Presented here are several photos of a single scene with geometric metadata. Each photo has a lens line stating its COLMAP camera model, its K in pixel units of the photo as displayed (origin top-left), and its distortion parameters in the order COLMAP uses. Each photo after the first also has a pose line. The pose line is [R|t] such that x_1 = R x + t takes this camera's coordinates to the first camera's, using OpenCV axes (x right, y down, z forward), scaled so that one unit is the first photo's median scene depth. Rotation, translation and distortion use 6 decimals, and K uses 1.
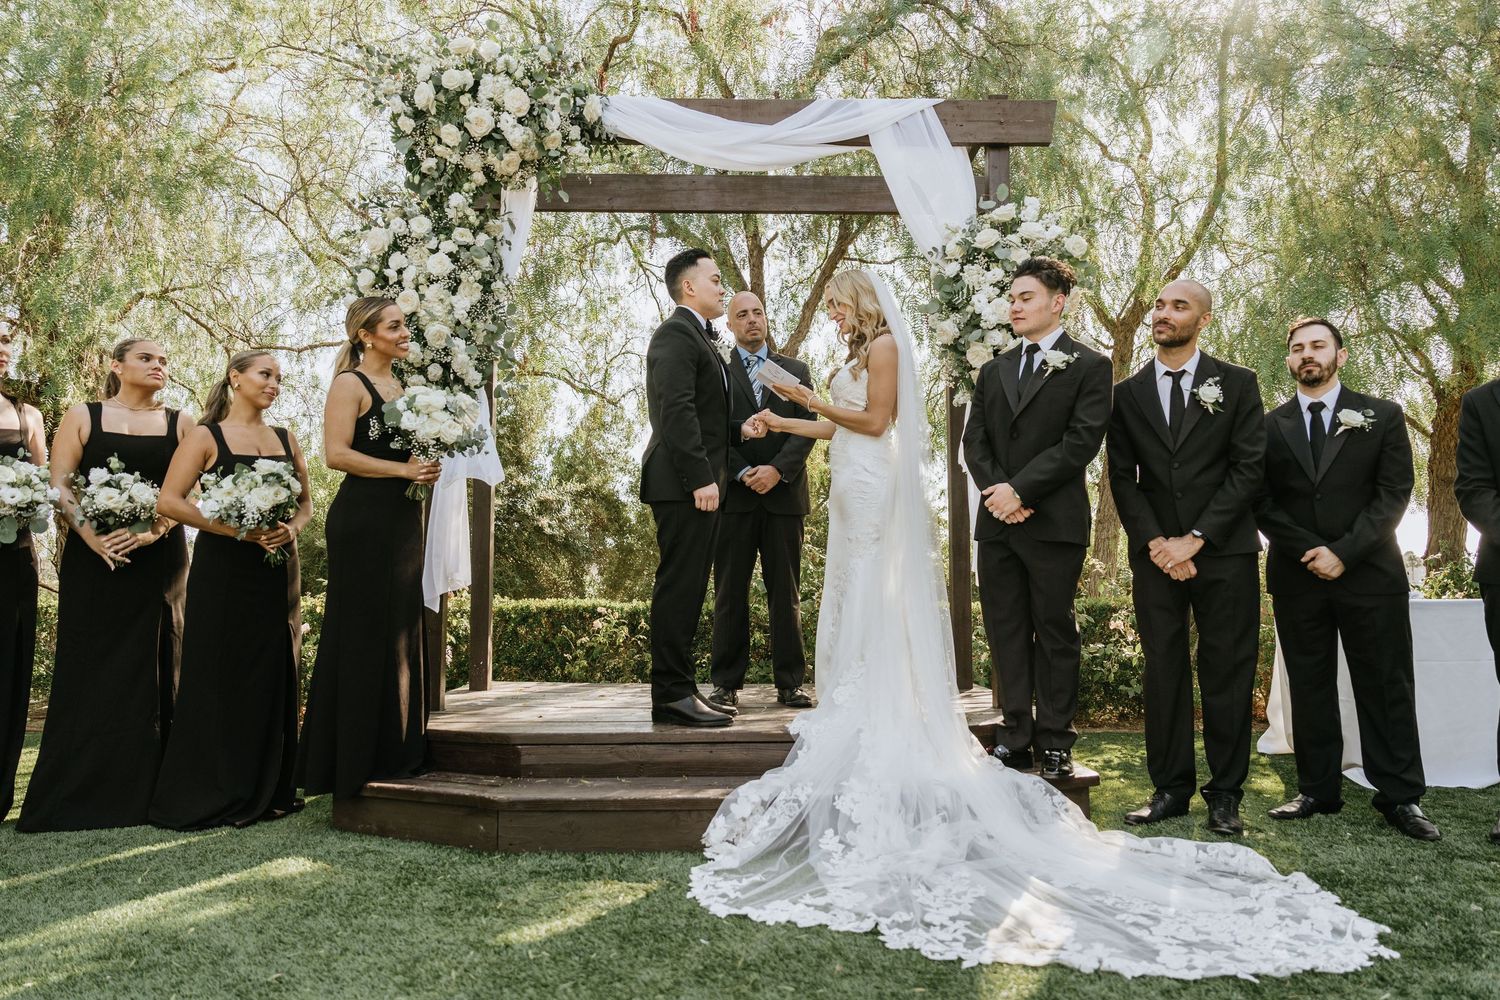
lens RADIAL K [[1053.4, 0, 758.6], [0, 1053.4, 506.1], [0, 0, 1]] dist [-0.011215, -0.004814]
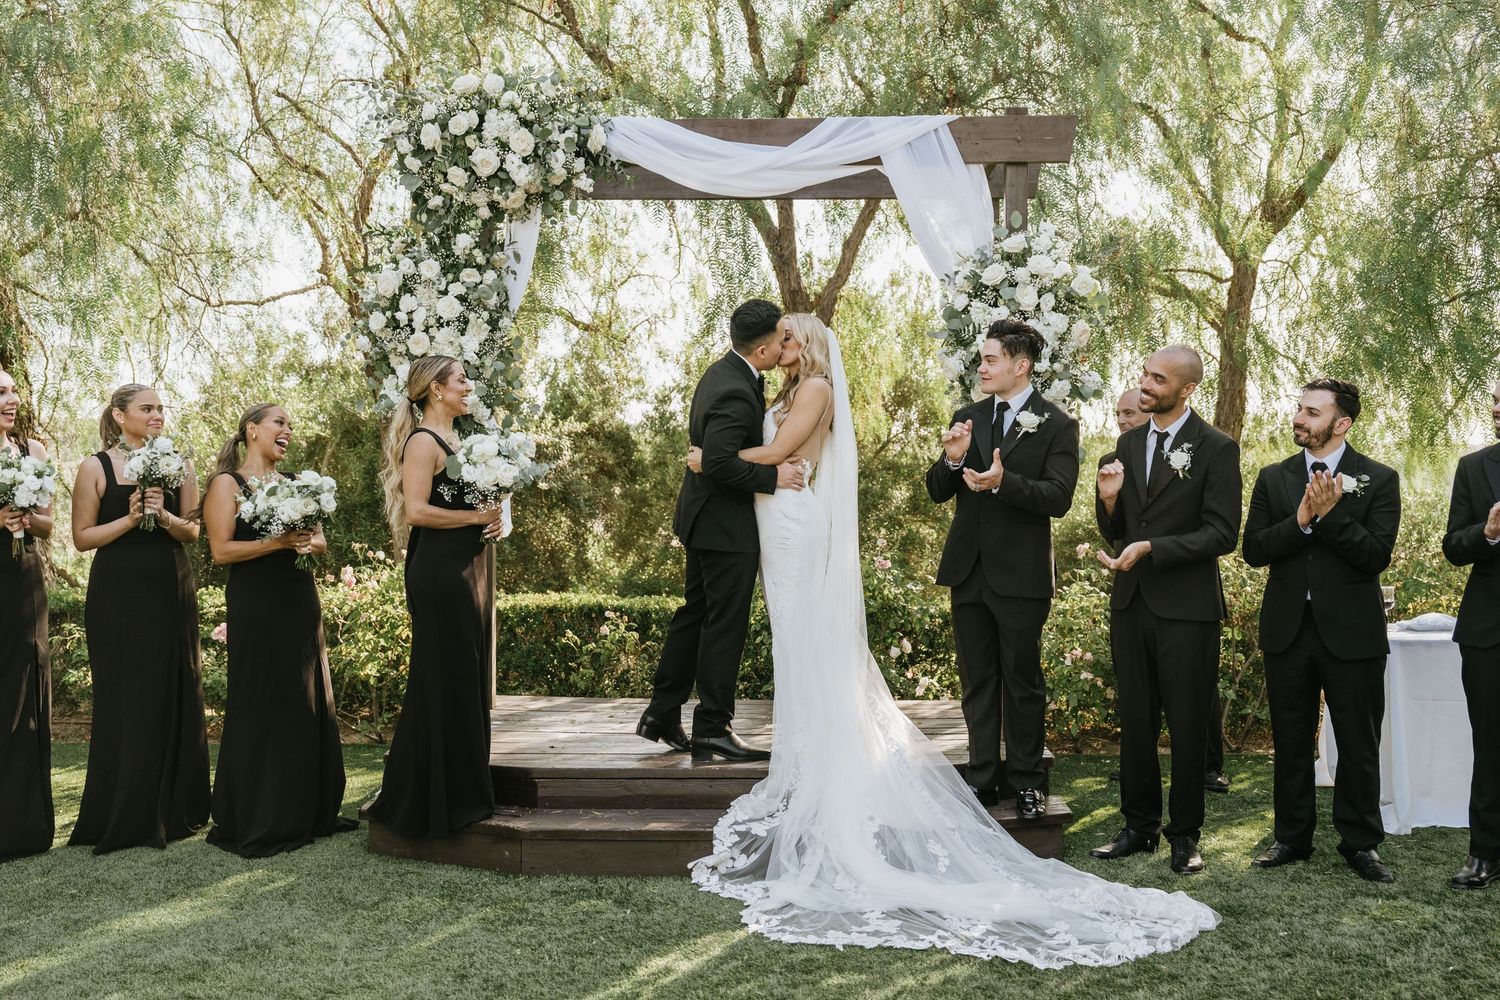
lens RADIAL K [[1534.7, 0, 744.3], [0, 1534.7, 495.6], [0, 0, 1]] dist [0.012508, 0.000000]
pose [[0.998272, 0.004234, -0.058618, 0.068863], [0.000245, 0.997092, 0.076201, -0.158852], [0.058770, -0.076084, 0.995368, -0.470129]]
